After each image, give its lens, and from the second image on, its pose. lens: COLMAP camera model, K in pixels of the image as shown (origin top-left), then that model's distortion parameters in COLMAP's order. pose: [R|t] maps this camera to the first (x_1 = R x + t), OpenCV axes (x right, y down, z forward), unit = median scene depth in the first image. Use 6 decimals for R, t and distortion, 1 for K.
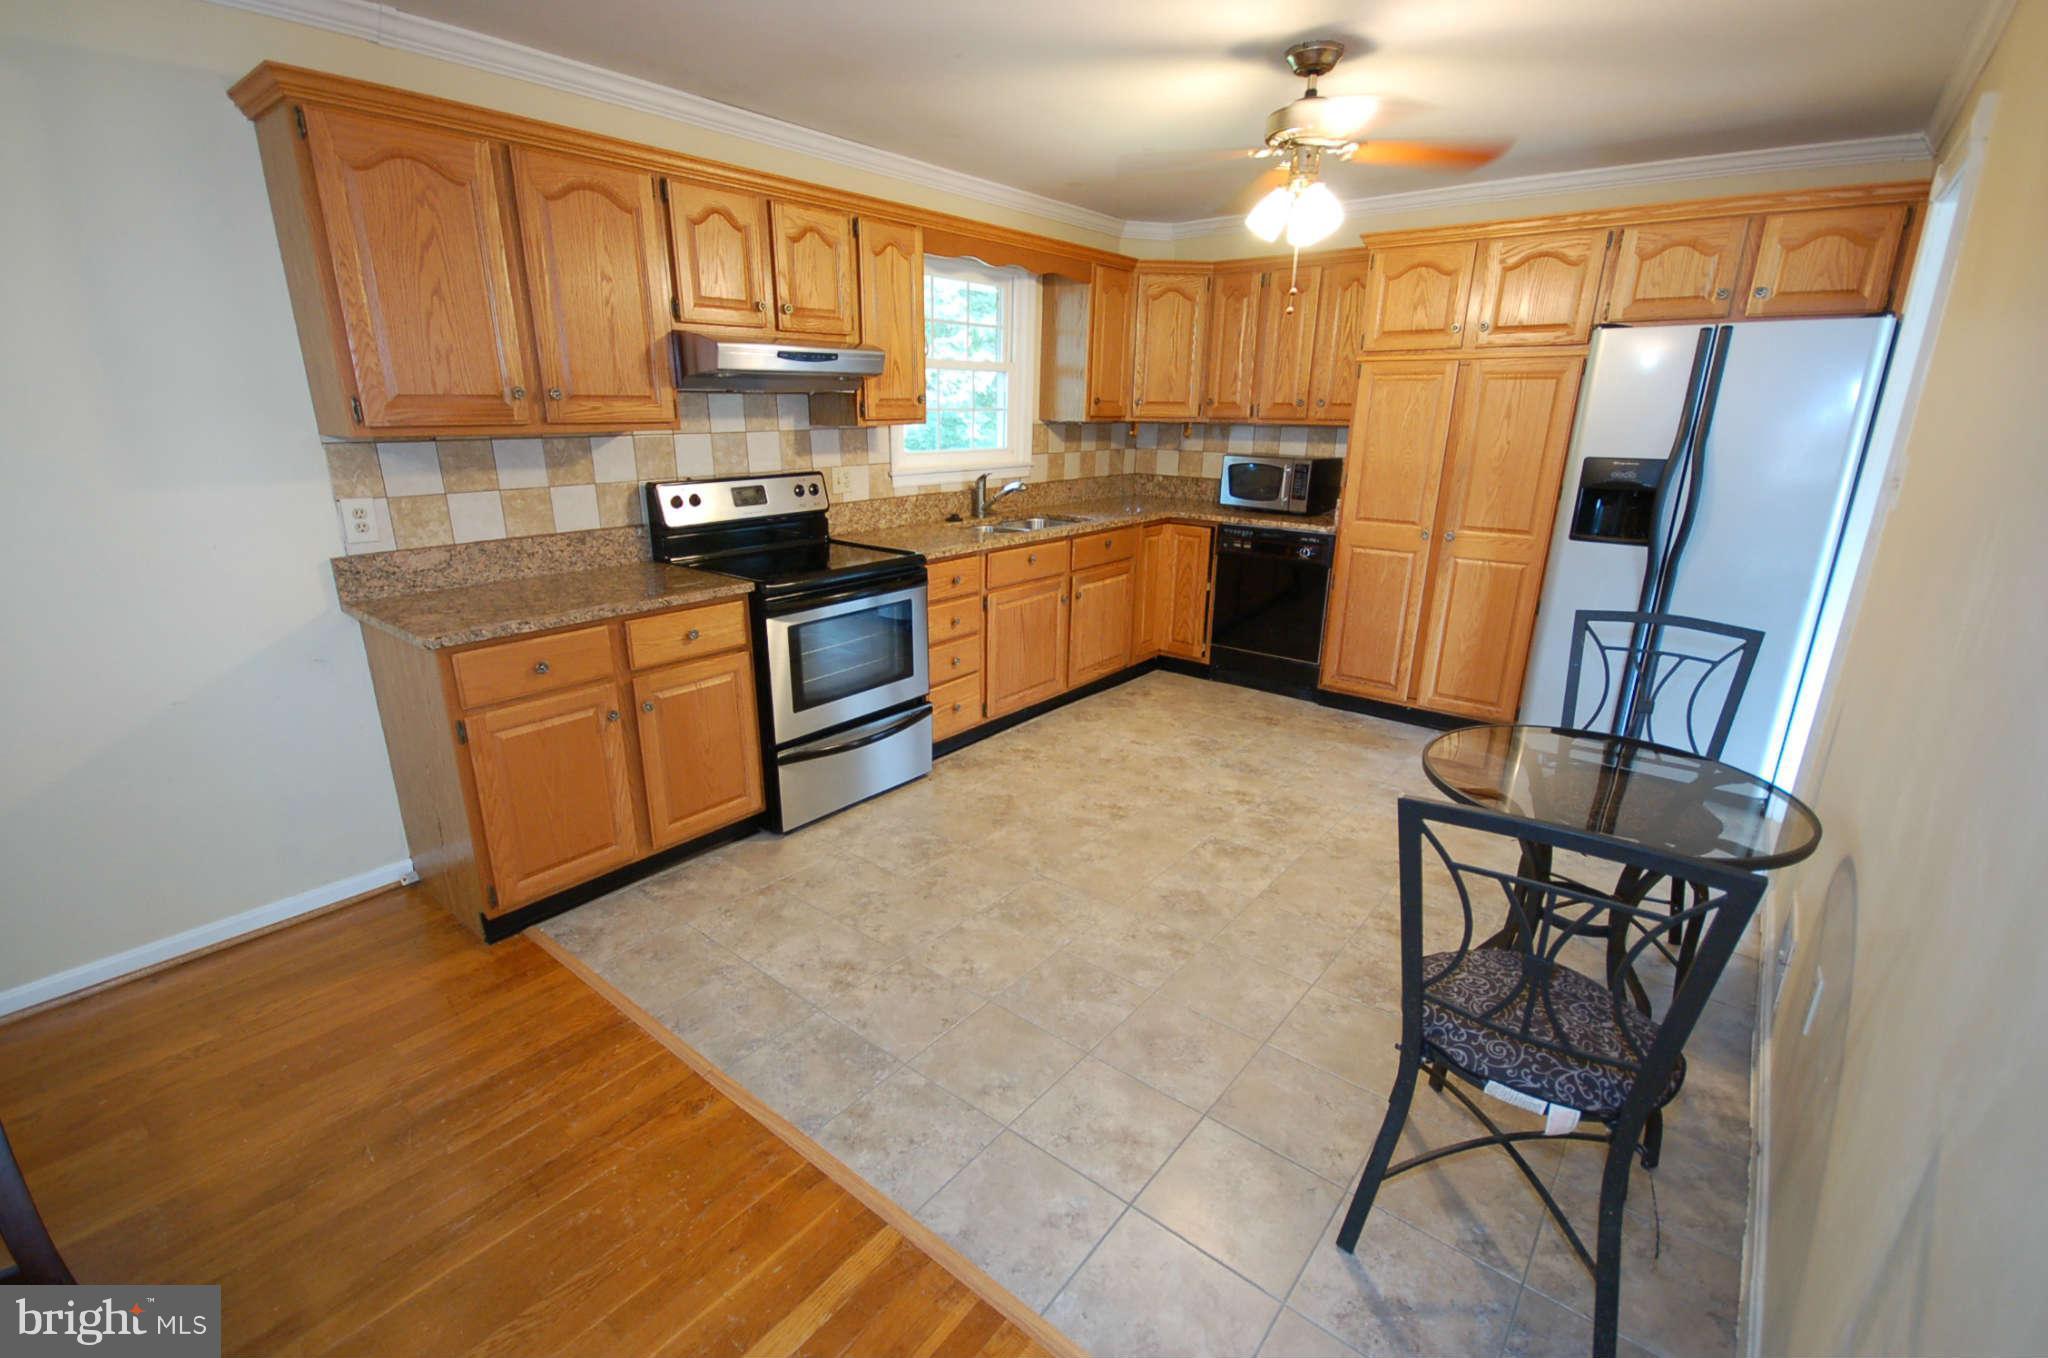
lens RADIAL K [[915.5, 0, 1015.6], [0, 915.5, 689.2], [0, 0, 1]] dist [-0.006777, -0.002087]
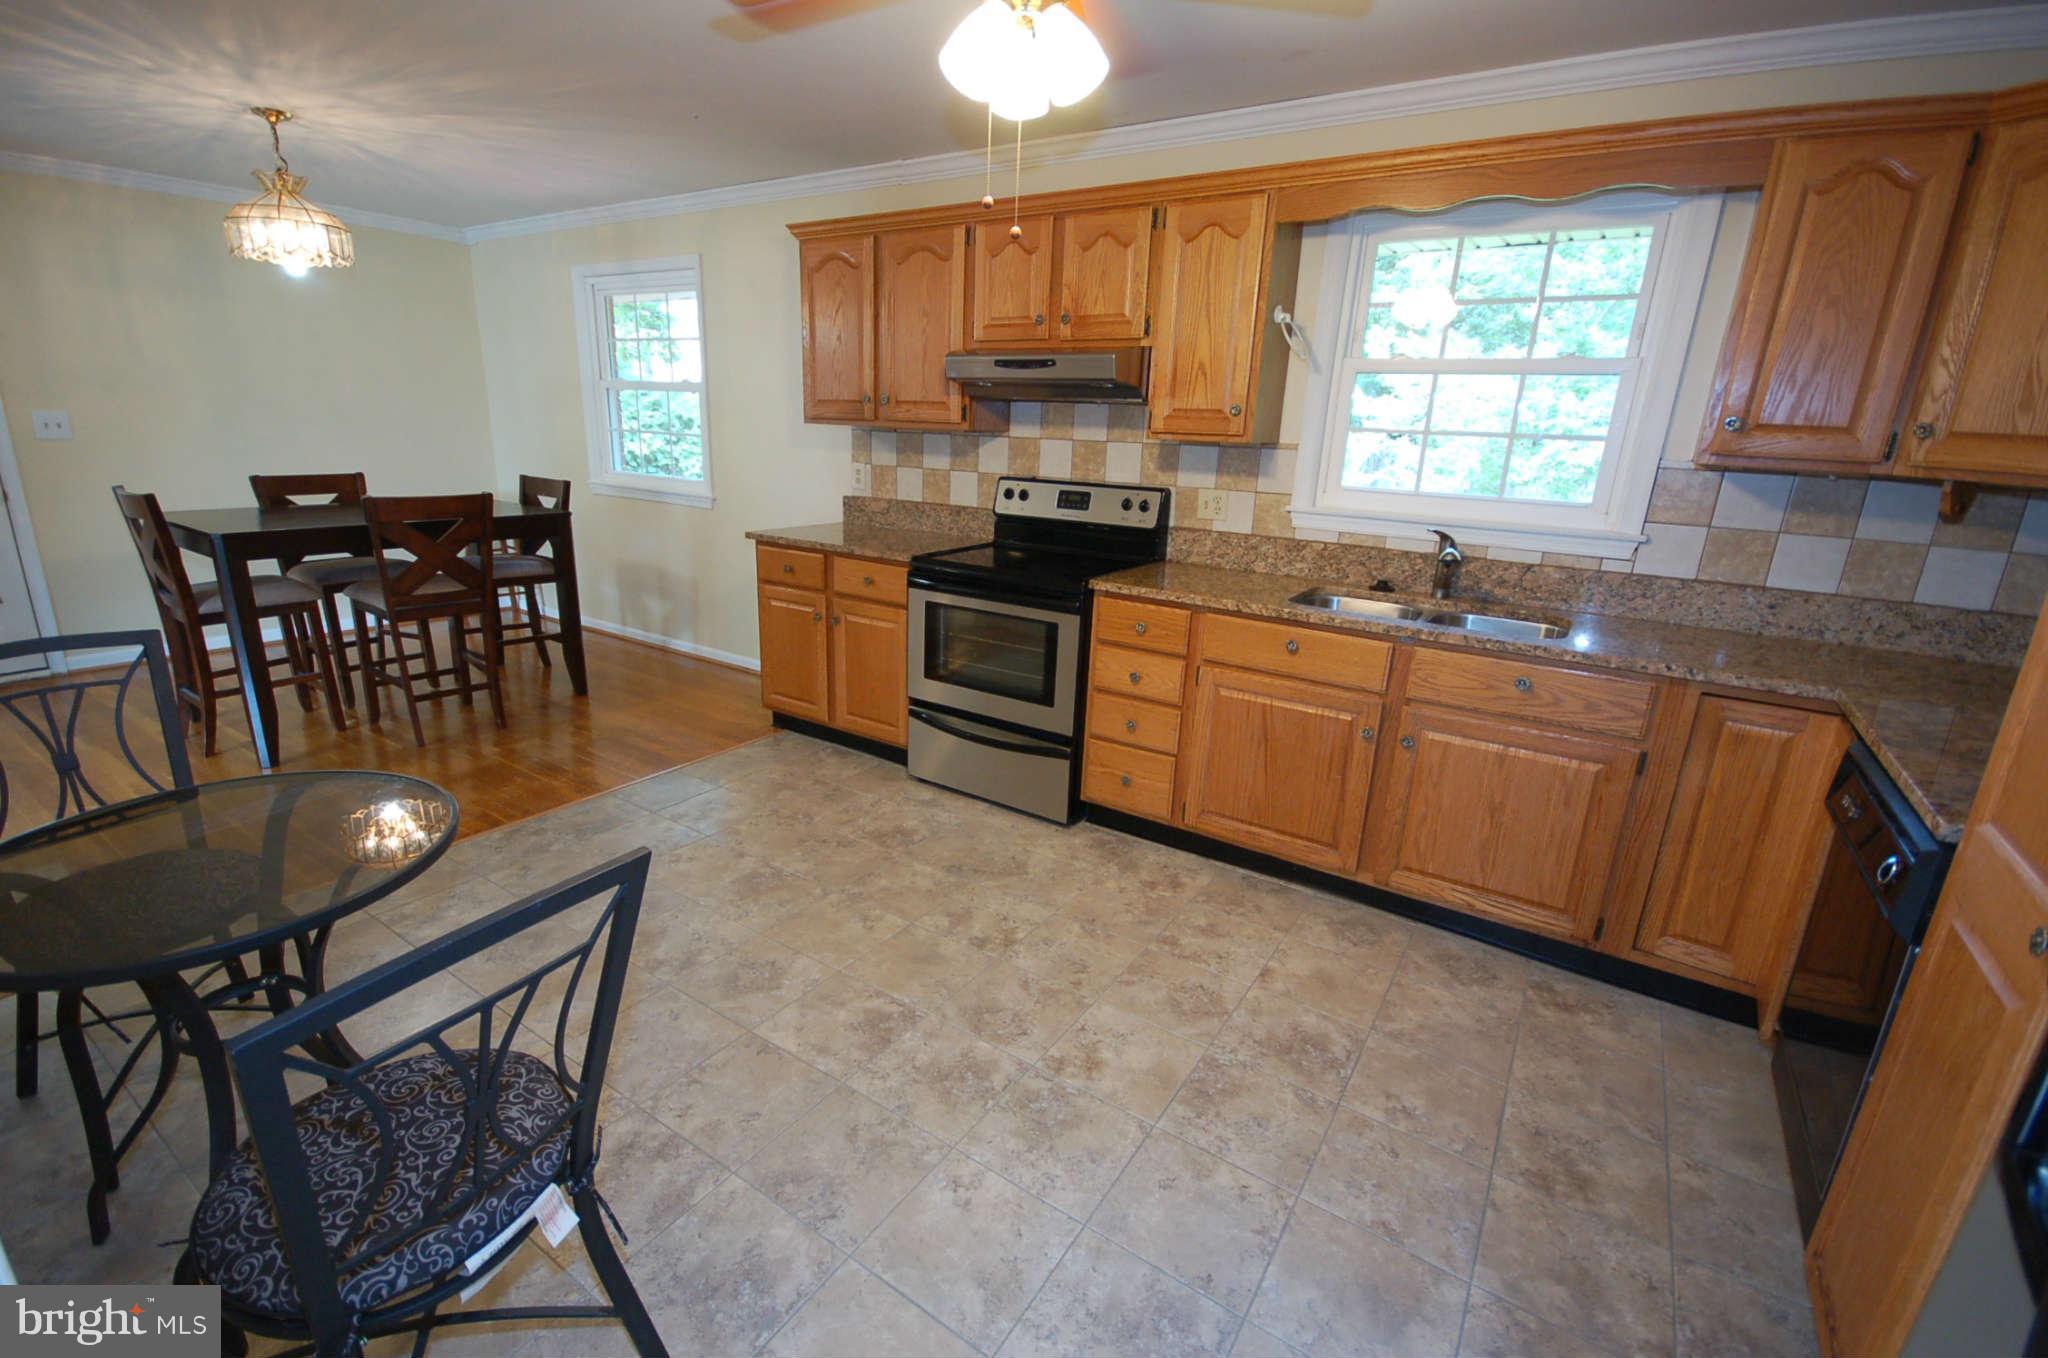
lens RADIAL K [[958.7, 0, 1014.8], [0, 958.7, 681.7], [0, 0, 1]] dist [0.005280, -0.001351]
pose [[0.064584, 0.273324, -0.959752, 0.935474], [-0.324880, 0.915123, 0.238752, -0.298553], [0.943547, 0.296385, 0.147900, 0.952212]]
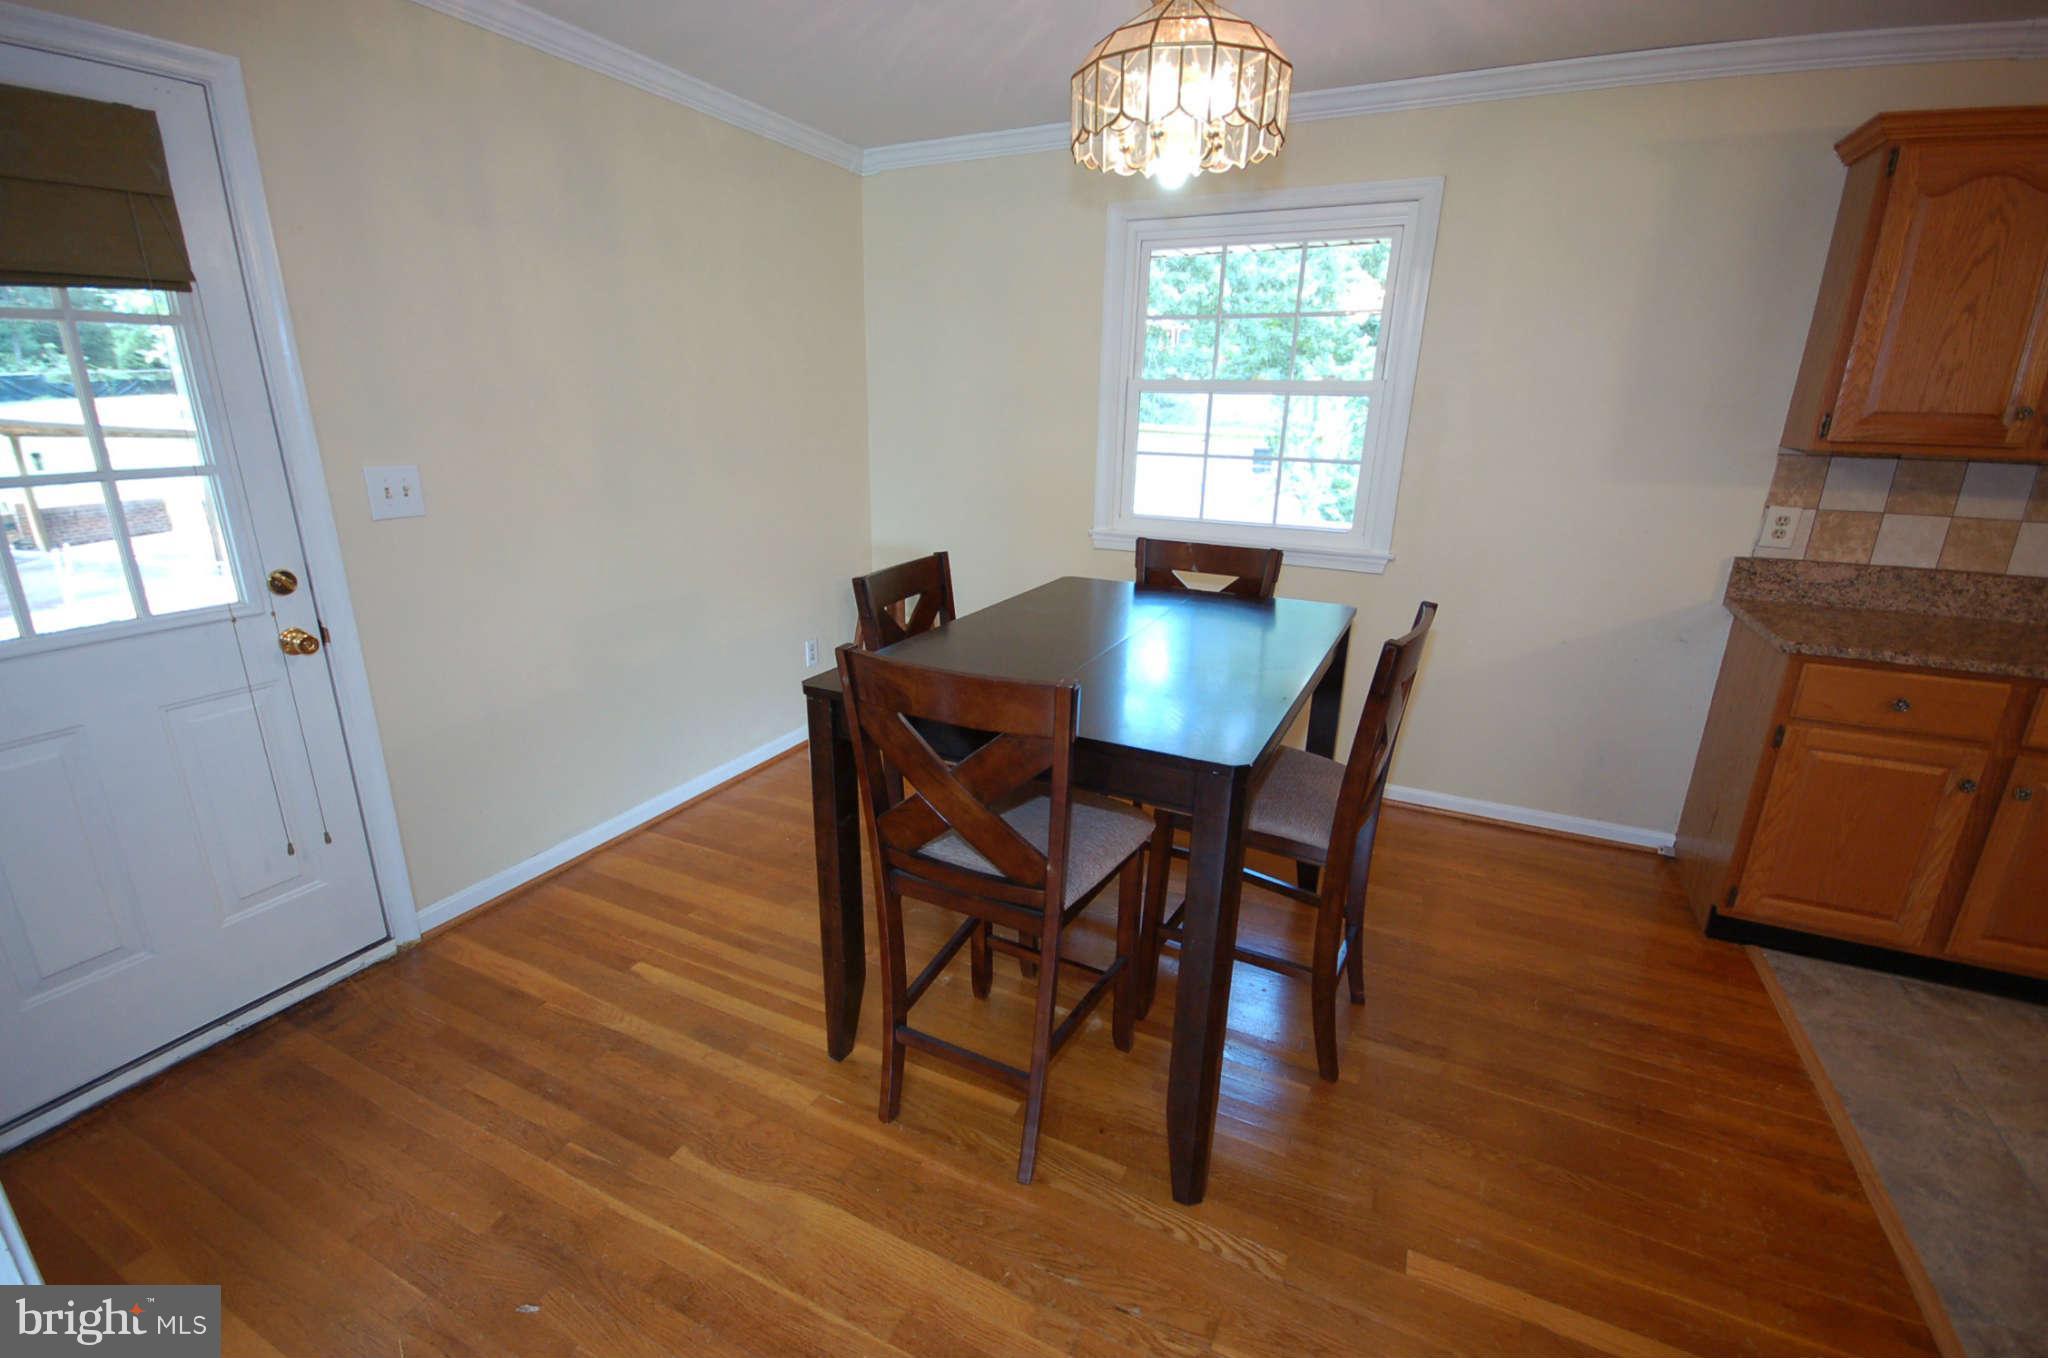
lens RADIAL K [[874.9, 0, 1024.7], [0, 874.9, 684.5], [0, 0, 1]] dist [-0.008089, -0.002027]
pose [[0.229249, 0.300171, -0.925928, 0.070080], [-0.300977, 0.926504, 0.225839, 0.020703], [0.925666, 0.226910, 0.302745, -0.078759]]
